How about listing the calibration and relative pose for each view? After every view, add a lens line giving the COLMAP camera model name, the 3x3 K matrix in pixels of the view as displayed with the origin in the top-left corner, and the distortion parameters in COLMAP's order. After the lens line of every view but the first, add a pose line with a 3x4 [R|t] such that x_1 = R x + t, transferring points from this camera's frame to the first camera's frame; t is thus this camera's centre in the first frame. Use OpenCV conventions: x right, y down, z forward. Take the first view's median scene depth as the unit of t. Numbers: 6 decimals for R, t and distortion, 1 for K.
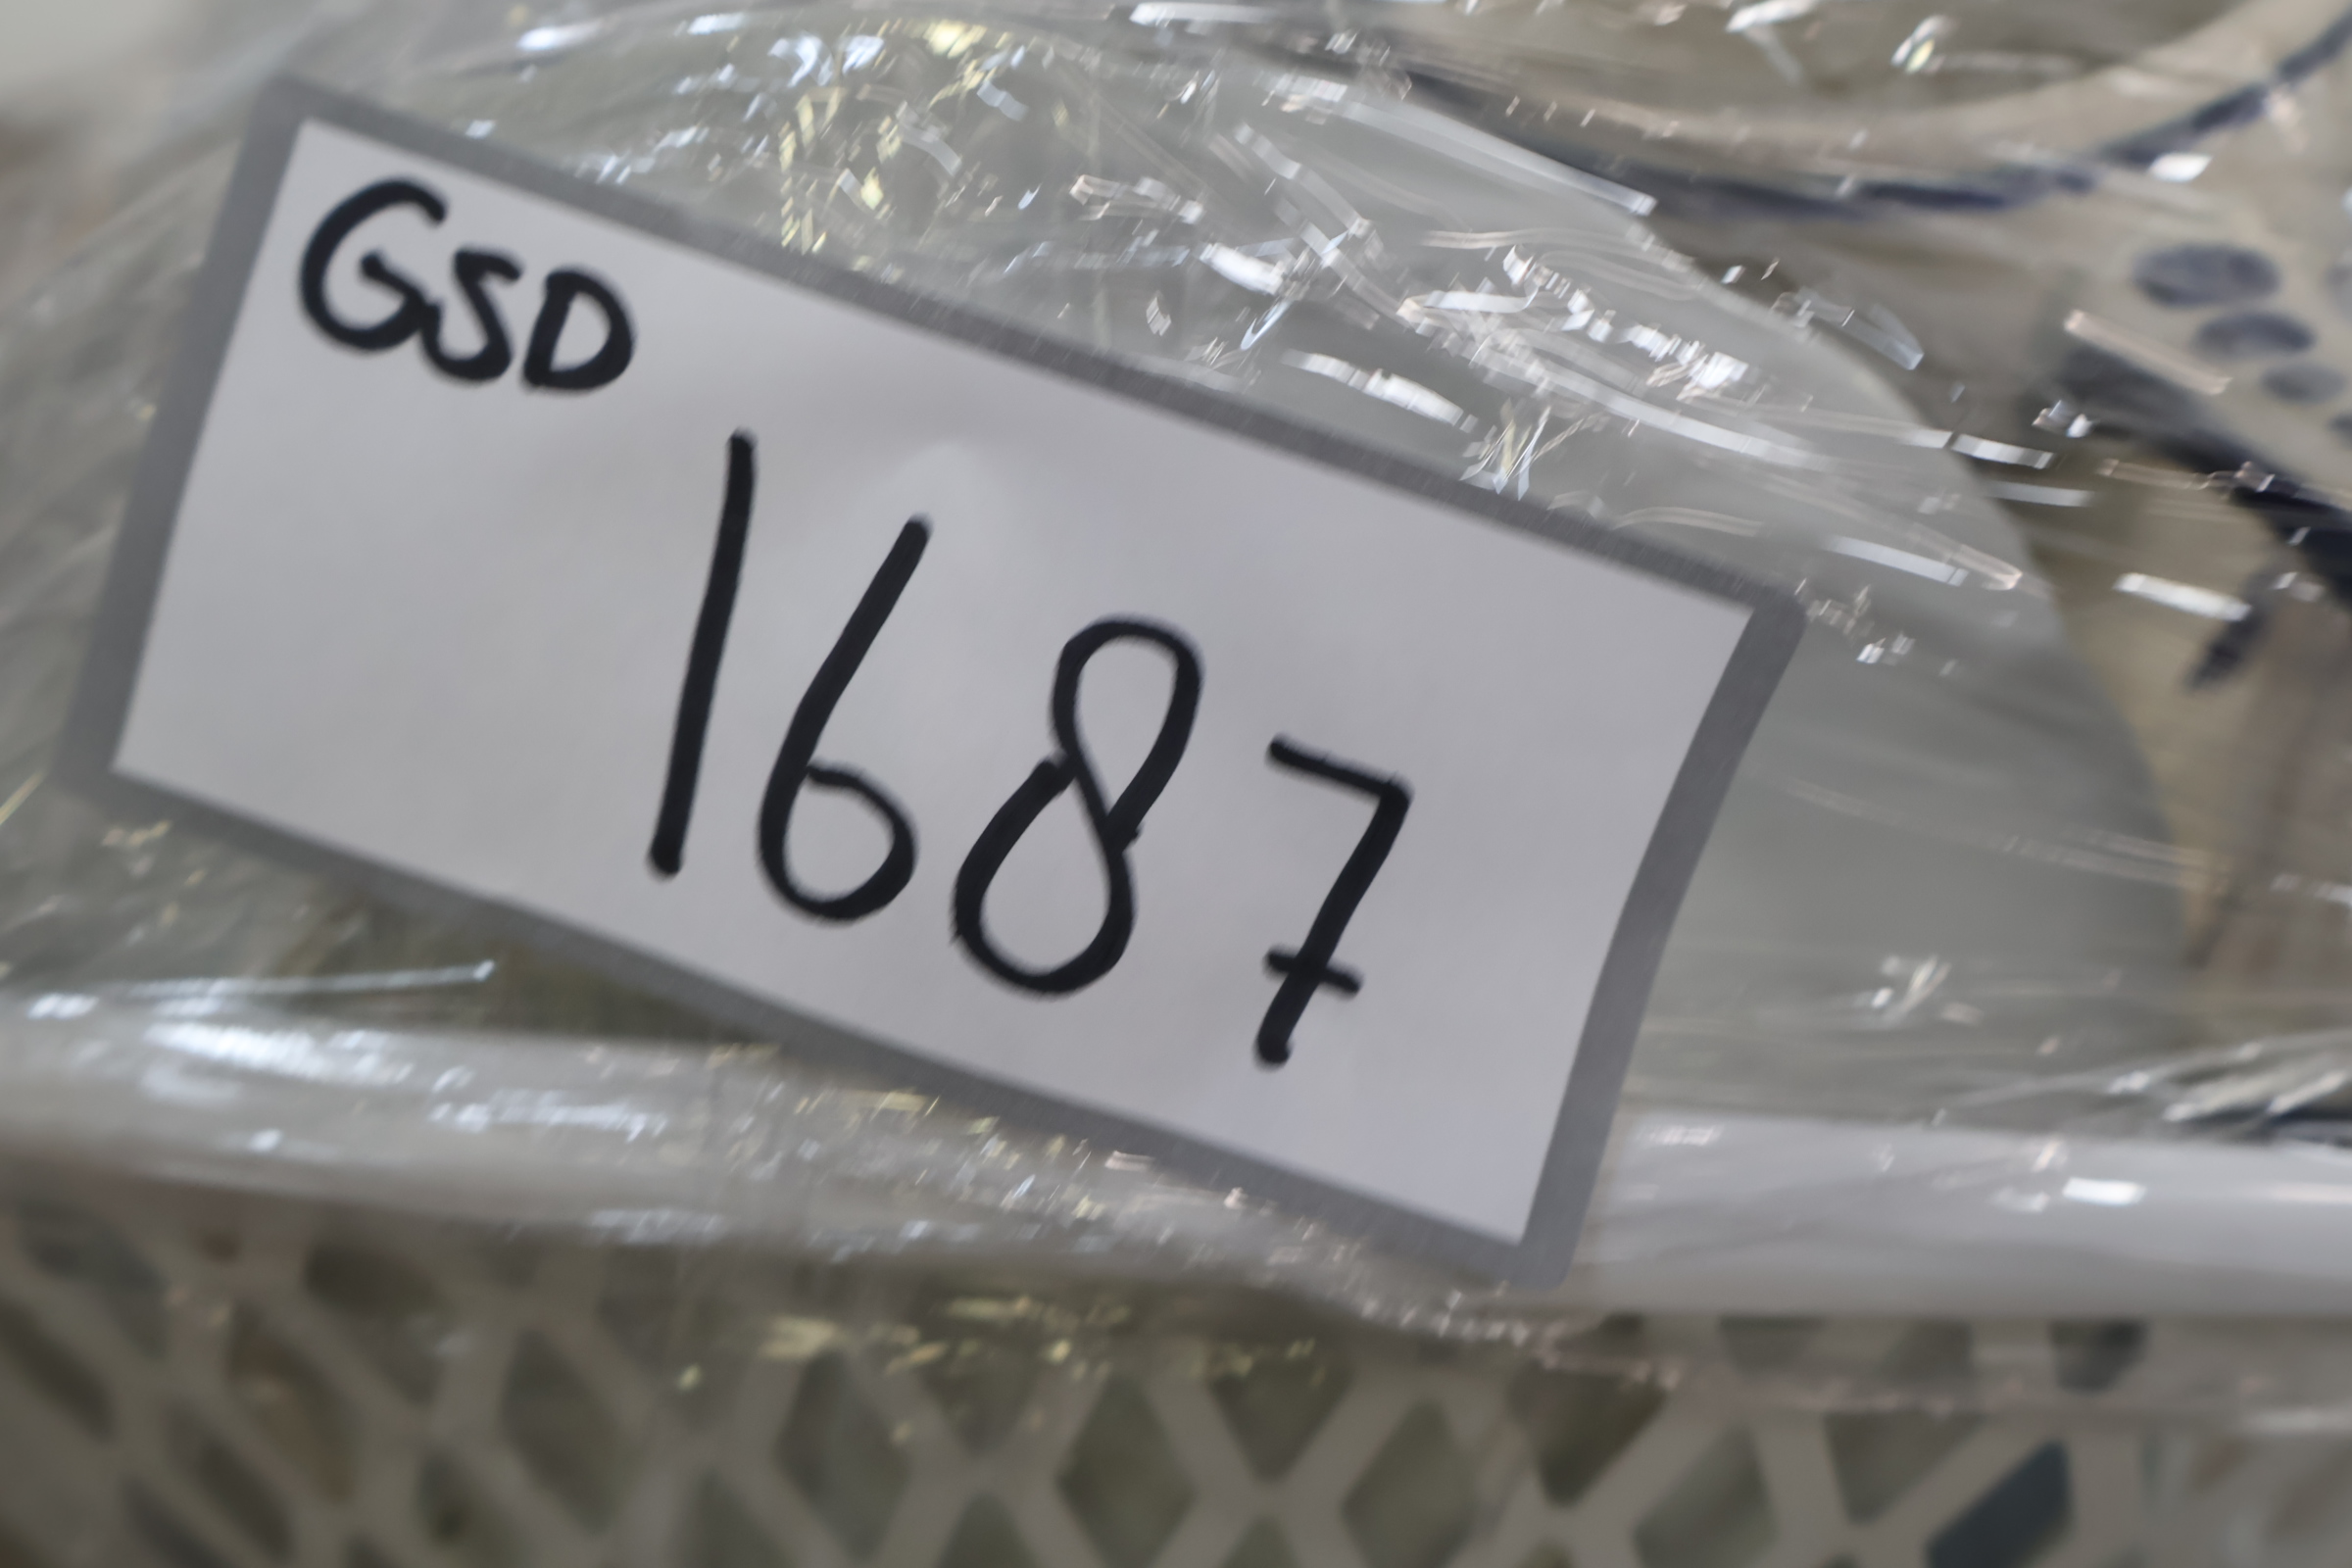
lens RADIAL K [[2249.2, 0, 1172.6], [0, 2249.2, 802.9], [0, 0, 1]] dist [0.005863, -0.010416]
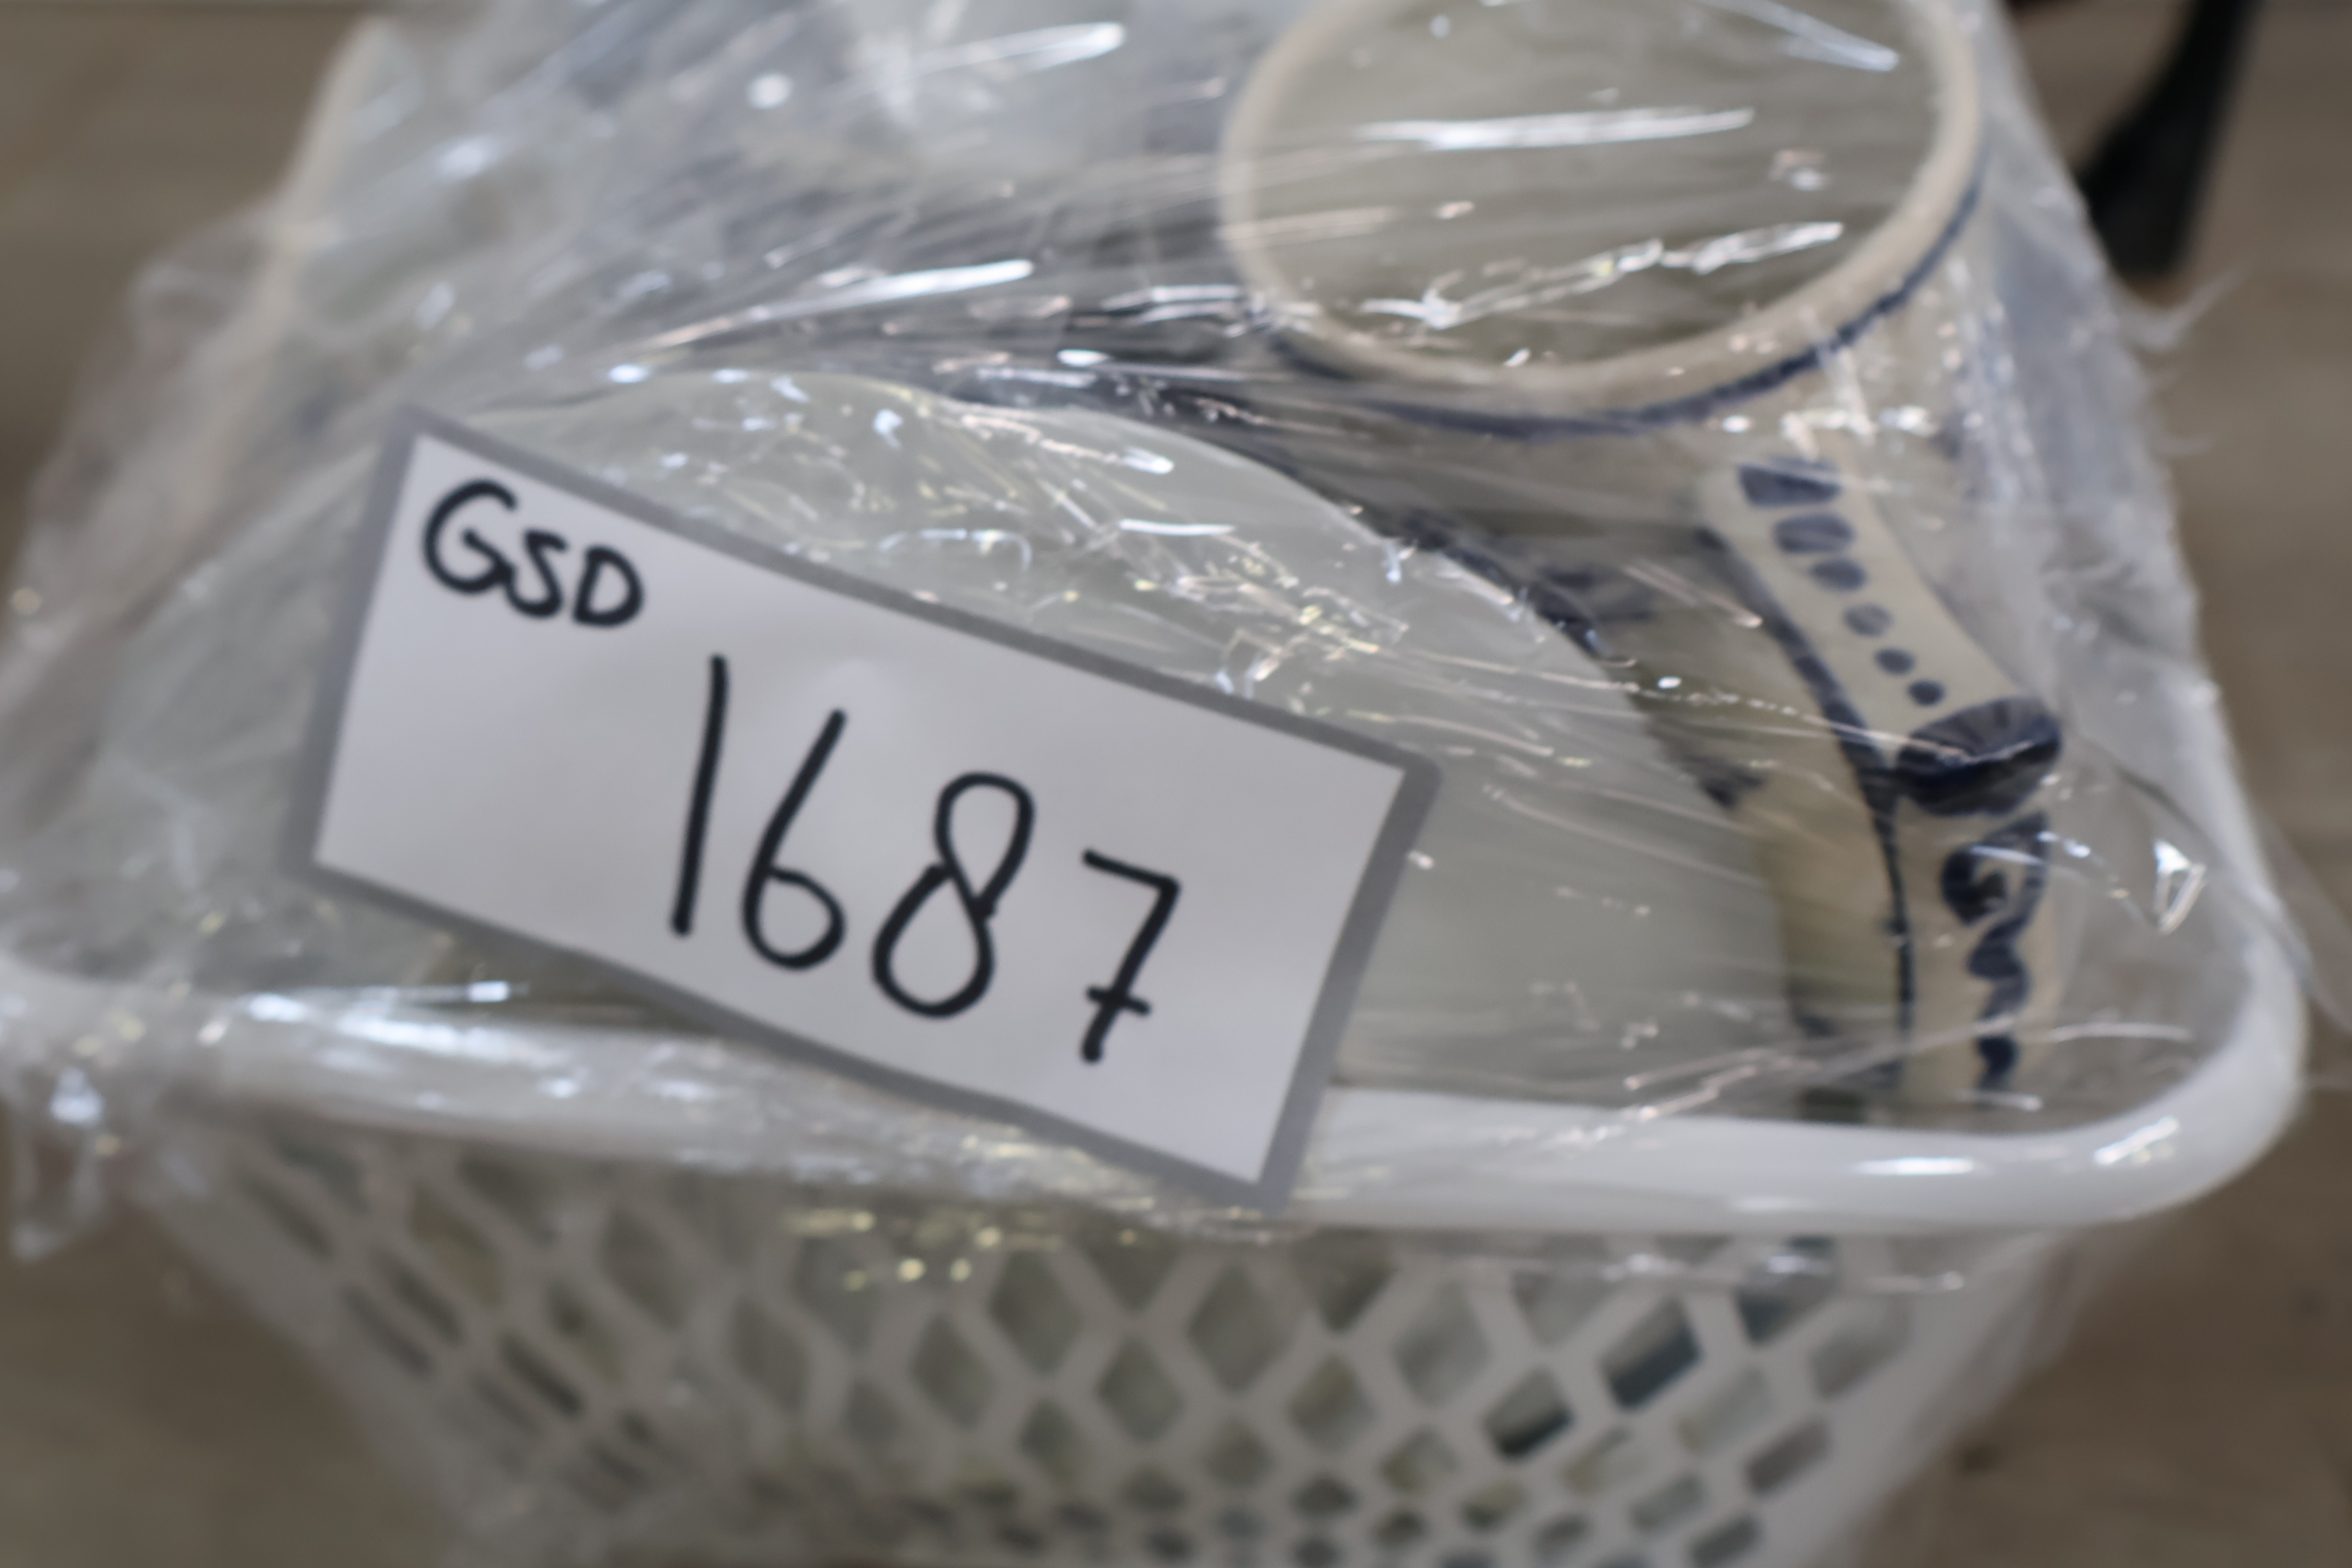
lens RADIAL K [[2245.6, 0, 1179.0], [0, 2245.6, 785.8], [0, 0, 1]] dist [0.002977, -0.004769]
pose [[0.998355, -0.000126, -0.057338, 0.189775], [0.007190, 0.992379, 0.123016, -0.249496], [0.056886, -0.123226, 0.990747, -0.444682]]
